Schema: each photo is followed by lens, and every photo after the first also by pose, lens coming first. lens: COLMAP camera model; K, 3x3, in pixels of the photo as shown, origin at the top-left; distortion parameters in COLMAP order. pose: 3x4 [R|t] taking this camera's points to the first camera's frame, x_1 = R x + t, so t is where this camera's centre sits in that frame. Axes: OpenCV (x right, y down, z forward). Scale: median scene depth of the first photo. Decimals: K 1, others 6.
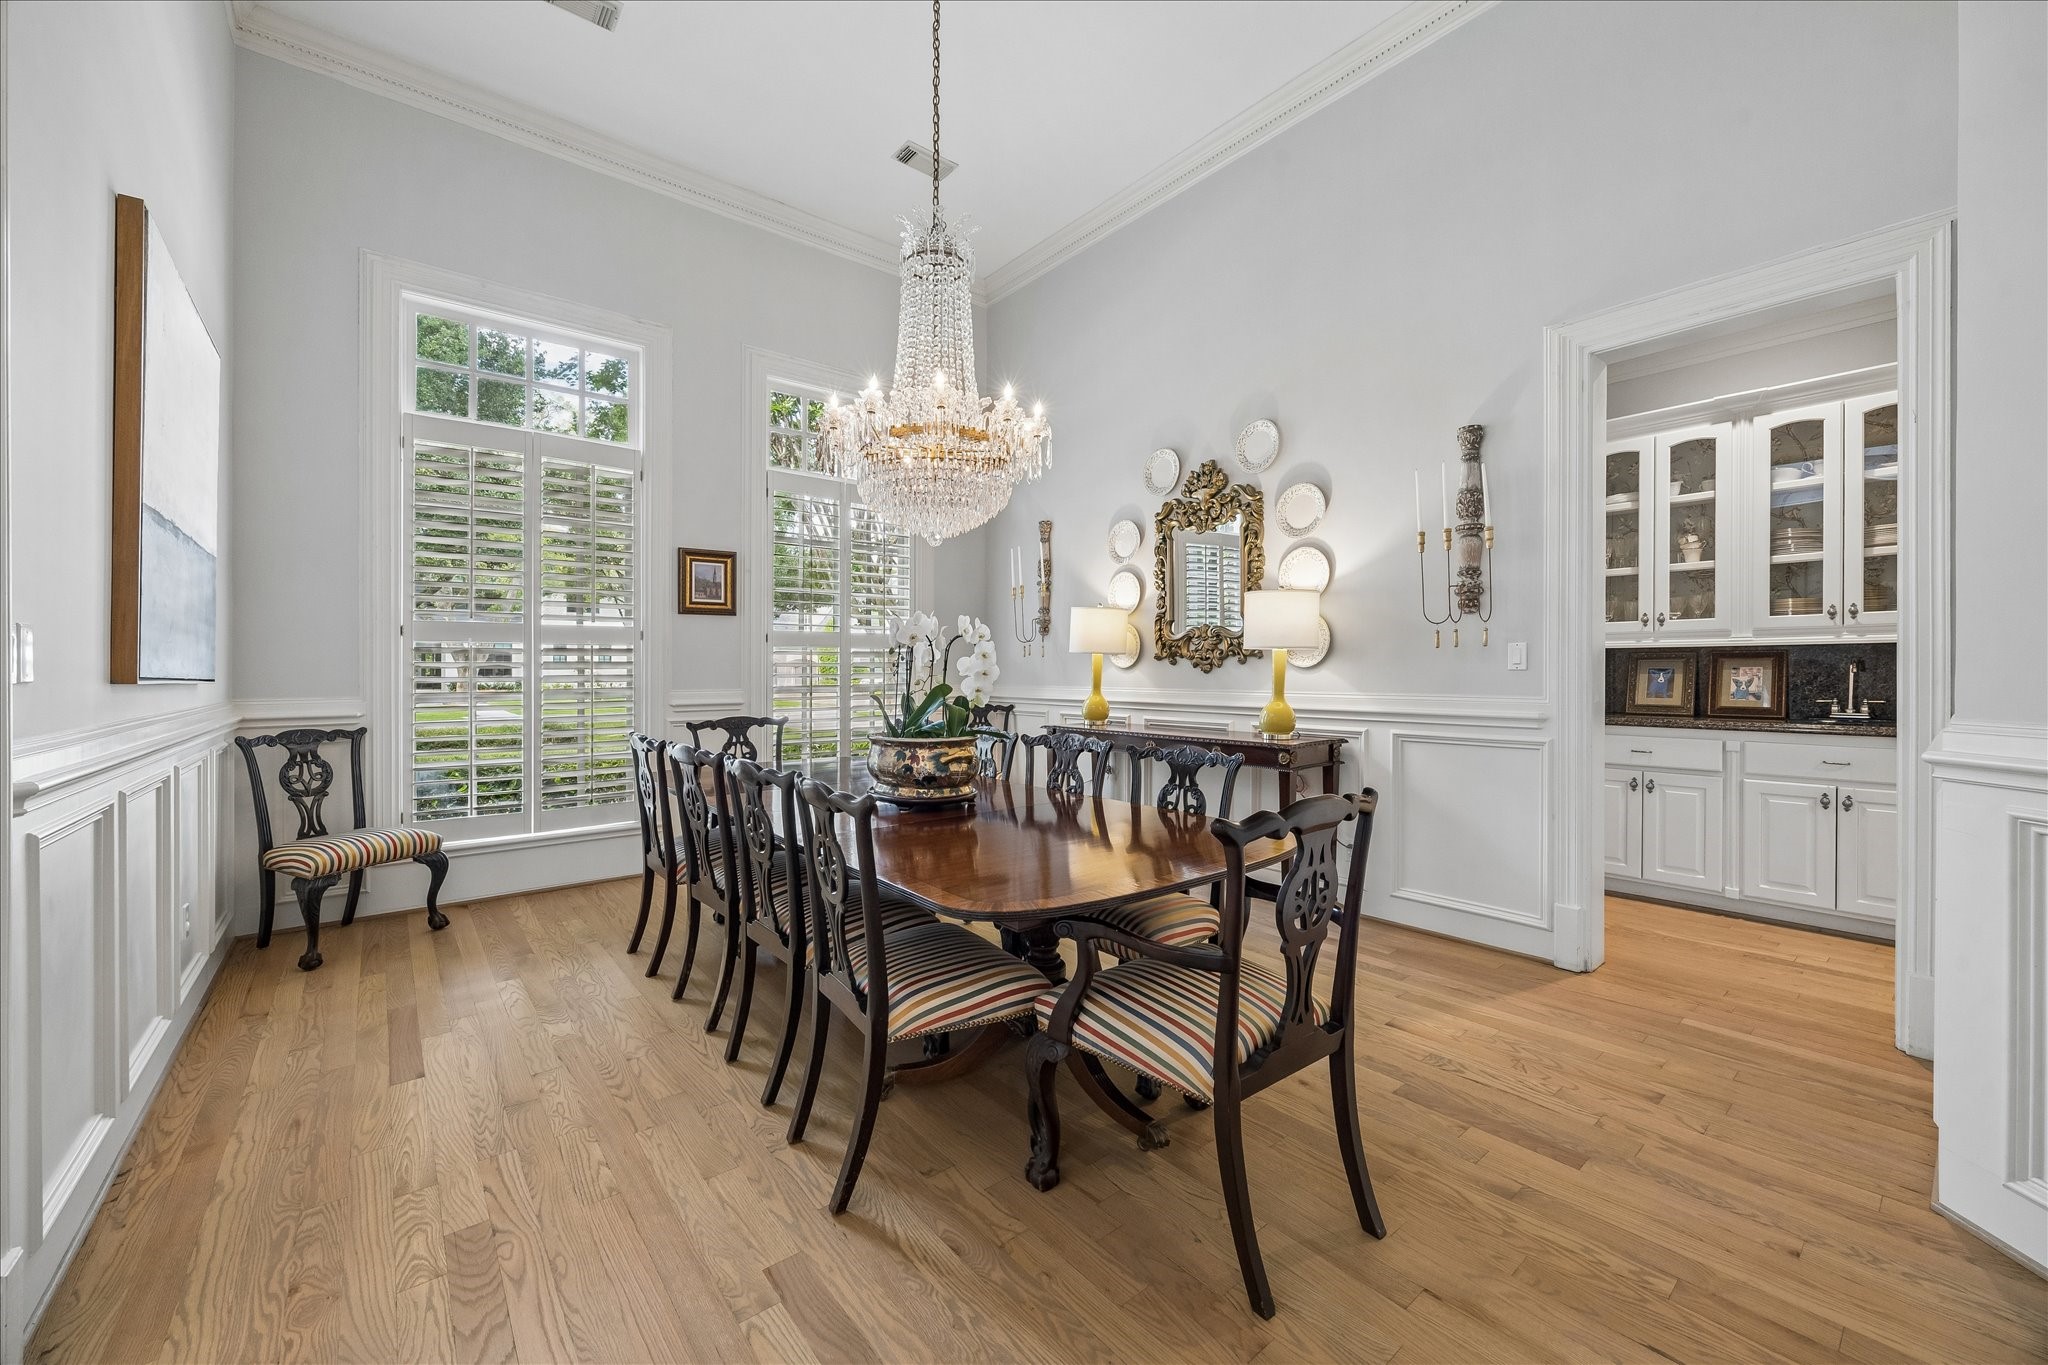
lens RADIAL K [[799.6, 0, 1024.1], [0, 799.6, 675.5], [0, 0, 1]] dist [-0.003246, -0.000034]
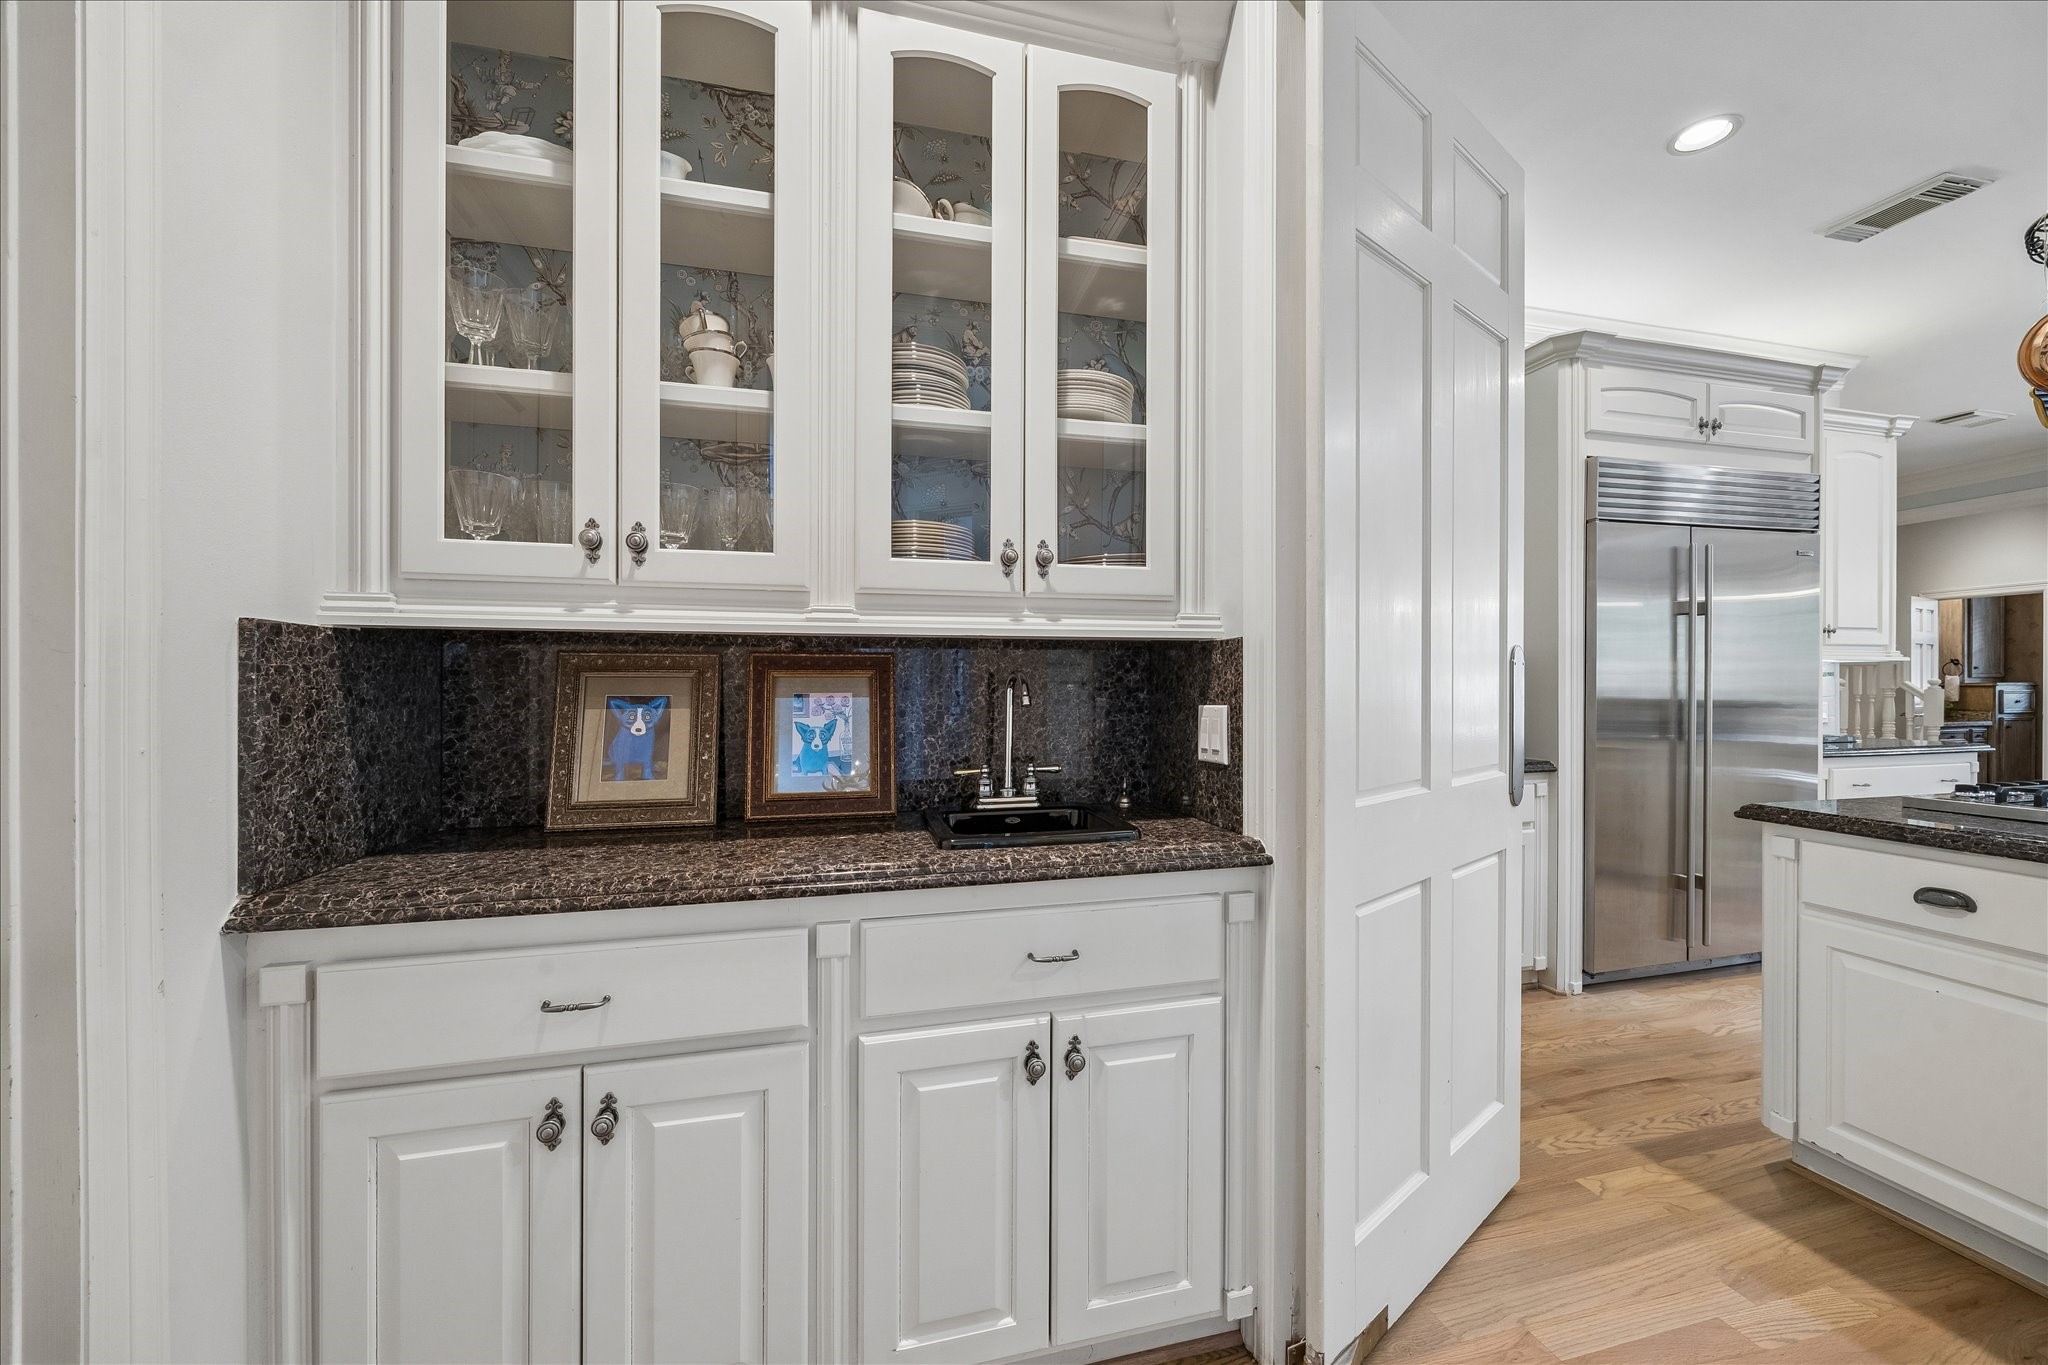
lens RADIAL K [[799.6, 0, 1035.8], [0, 799.6, 693.8], [0, 0, 1]] dist [-0.003246, -0.000034]
pose [[0.418590, -0.002402, 0.908172, 0.589385], [0.001785, 0.999997, 0.001822, -0.010591], [-0.908174, 0.000859, 0.418593, 0.739731]]
